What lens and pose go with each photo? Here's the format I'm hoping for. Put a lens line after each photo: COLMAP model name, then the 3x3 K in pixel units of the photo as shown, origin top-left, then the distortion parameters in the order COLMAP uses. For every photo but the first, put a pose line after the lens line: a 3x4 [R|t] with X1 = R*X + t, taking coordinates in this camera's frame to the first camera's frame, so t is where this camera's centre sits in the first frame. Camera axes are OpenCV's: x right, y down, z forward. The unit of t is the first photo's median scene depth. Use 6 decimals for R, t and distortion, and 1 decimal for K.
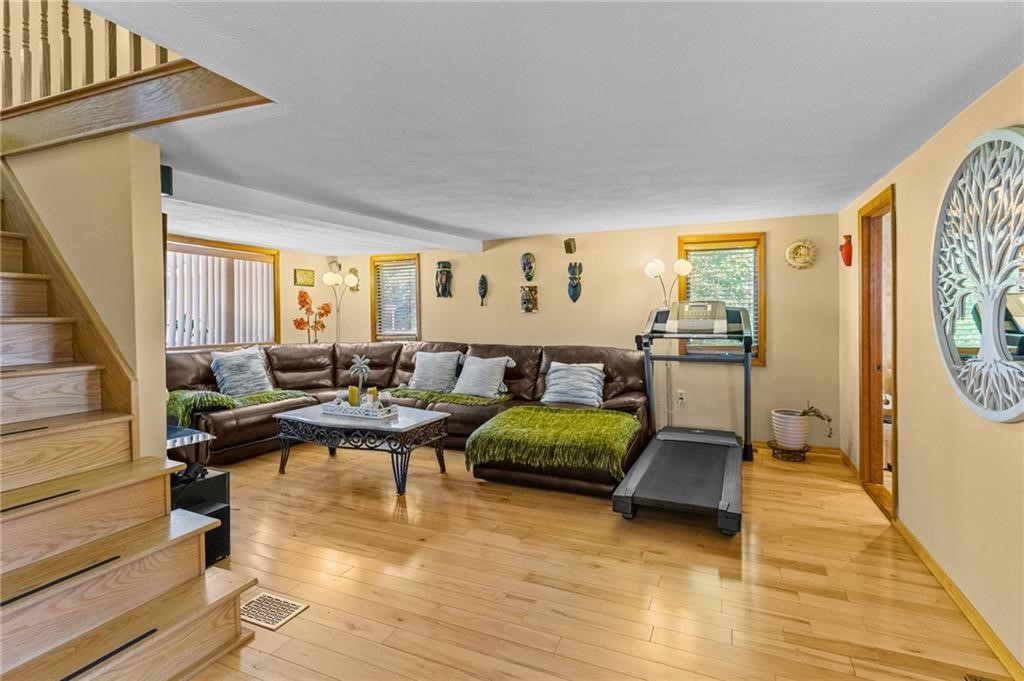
lens RADIAL K [[494.8, 0, 514.3], [0, 494.8, 322.8], [0, 0, 1]] dist [-0.001437, 0.000262]
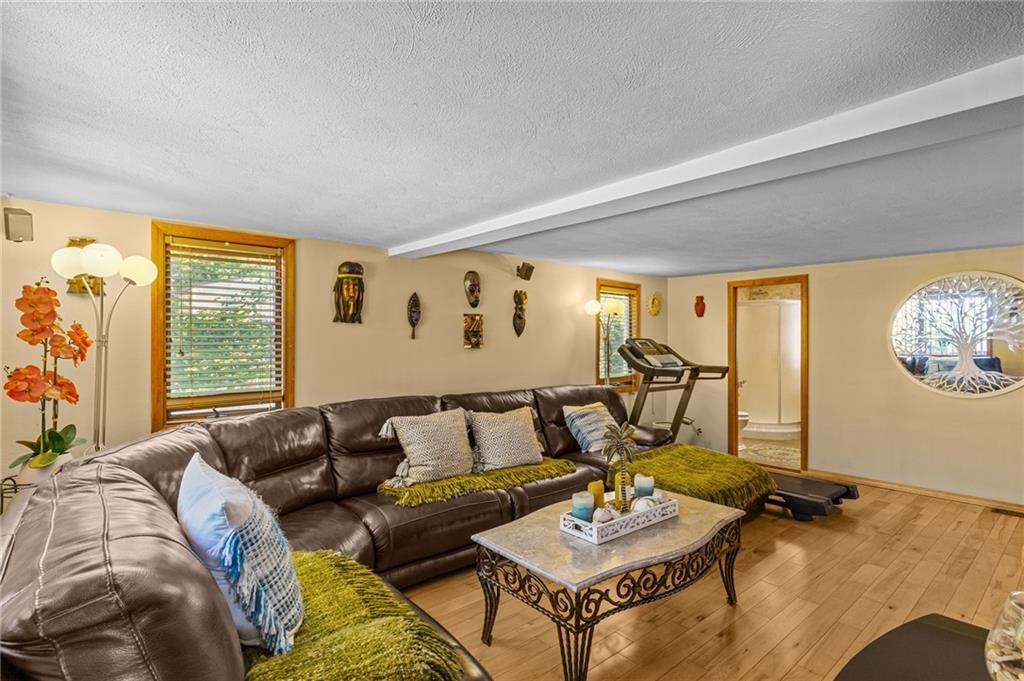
lens RADIAL K [[494.8, 0, 514.3], [0, 494.8, 322.8], [0, 0, 1]] dist [-0.001437, 0.000262]
pose [[0.437208, 0.035940, 0.898642, -0.698250], [0.005567, 0.999074, -0.042665, -0.031551], [-0.899343, 0.023657, 0.436603, 0.689517]]
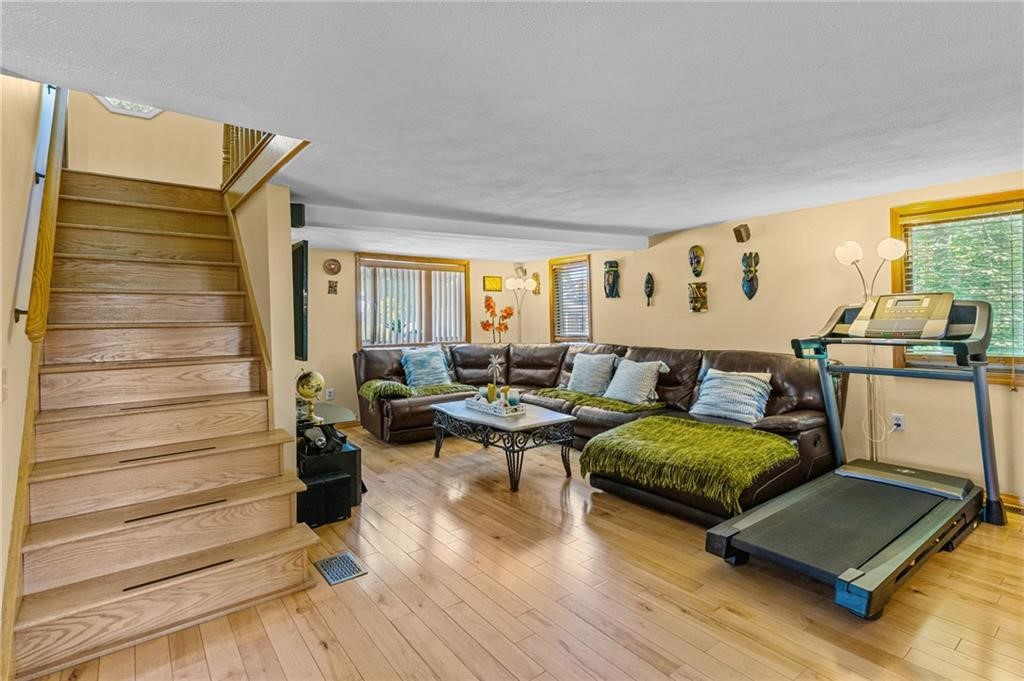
lens RADIAL K [[494.8, 0, 514.3], [0, 494.8, 322.8], [0, 0, 1]] dist [-0.001437, 0.000262]
pose [[0.876959, -0.005293, -0.480536, 0.188553], [0.004477, 0.999986, -0.002846, -0.000893], [0.480544, 0.000344, 0.876970, 0.068383]]
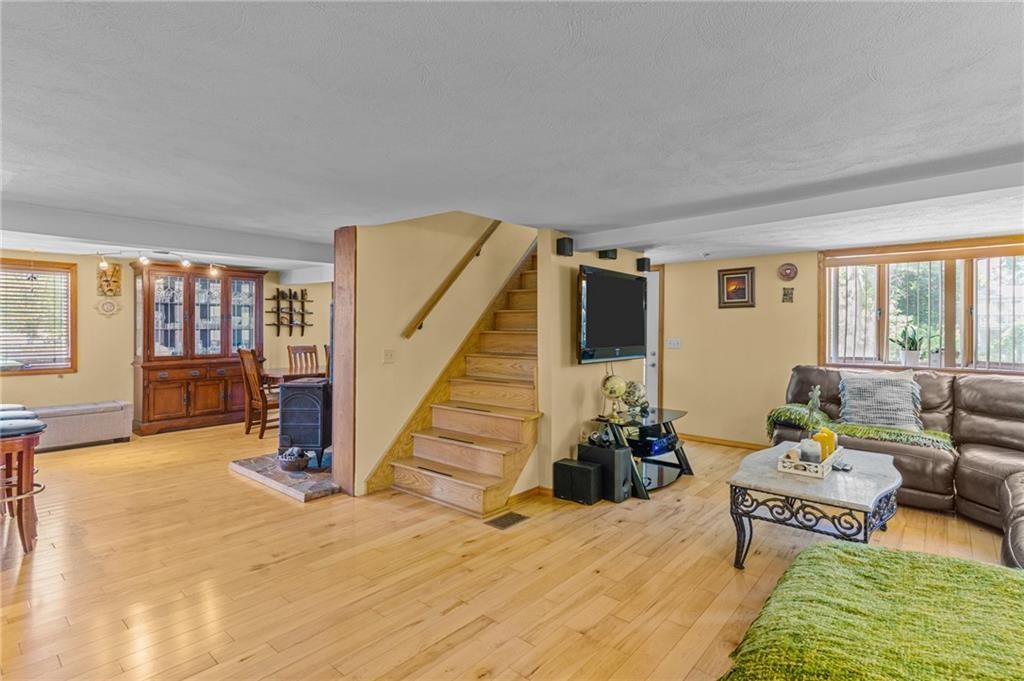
lens RADIAL K [[501.9, 0, 512.7], [0, 501.9, 333.8], [0, 0, 1]] dist [0.001609, 0.000327]
pose [[-0.290471, 0.005581, -0.956867, 0.425599], [-0.019052, 0.999751, 0.011615, -0.009135], [0.956694, 0.021604, -0.290292, 0.620533]]
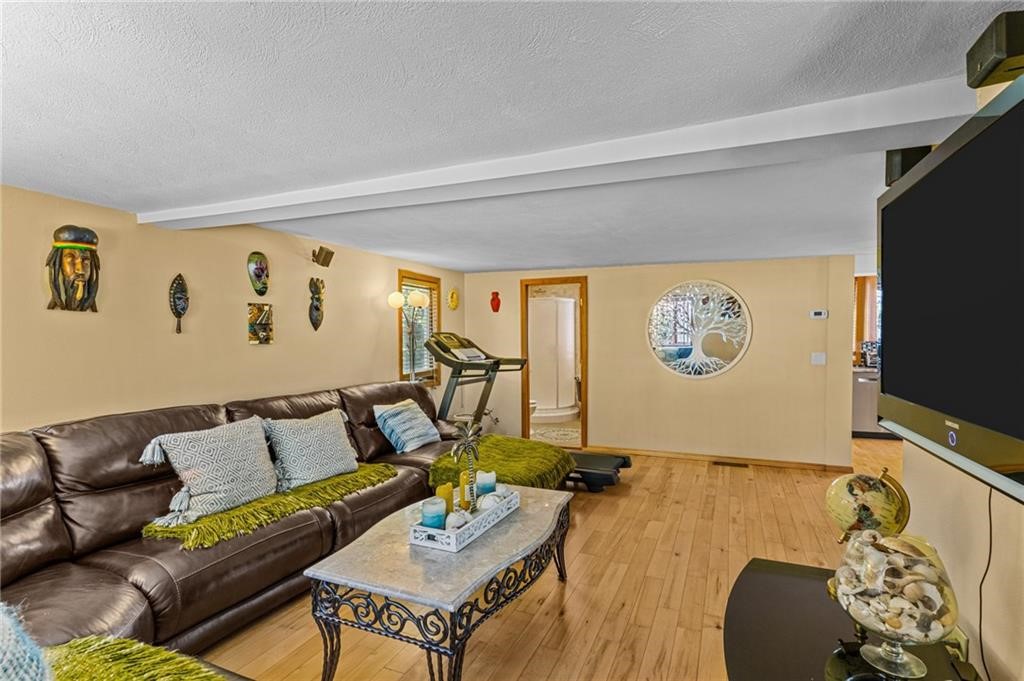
lens RADIAL K [[492.2, 0, 515.6], [0, 492.2, 340.2], [0, 0, 1]] dist [0.000733, -0.000101]
pose [[-0.001885, -0.007370, 0.999971, -0.675025], [0.011044, 0.999912, 0.007390, -0.031625], [-0.999937, 0.011057, -0.001804, 0.758053]]
